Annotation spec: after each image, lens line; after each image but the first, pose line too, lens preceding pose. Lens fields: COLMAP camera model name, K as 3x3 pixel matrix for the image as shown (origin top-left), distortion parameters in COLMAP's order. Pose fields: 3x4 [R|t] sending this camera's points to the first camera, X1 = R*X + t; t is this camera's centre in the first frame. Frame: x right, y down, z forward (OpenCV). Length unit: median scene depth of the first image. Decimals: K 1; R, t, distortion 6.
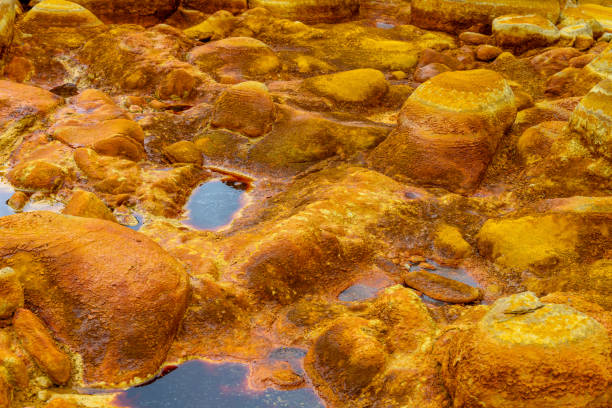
lens RADIAL K [[944.2, 0, 306.0], [0, 944.2, 204.0], [0, 0, 1]] dist [-0.106516, 0.009067]
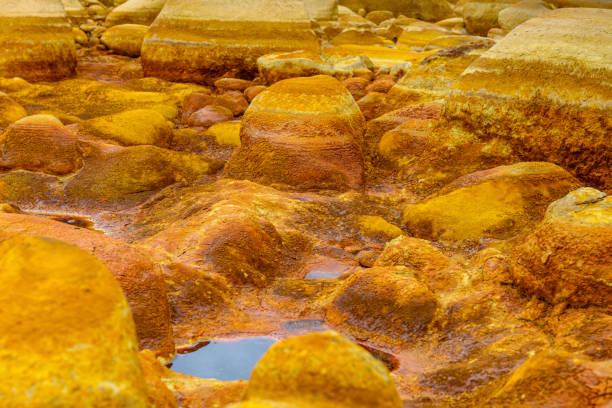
lens RADIAL K [[1224.3, 0, 306.0], [0, 1224.3, 204.0], [0, 0, 1]] dist [-0.089556, 0.149060]
pose [[0.920401, -0.083898, 0.381868, -0.302328], [0.148008, 0.978783, -0.141695, 0.149309], [-0.361878, 0.186935, 0.913291, -0.010171]]
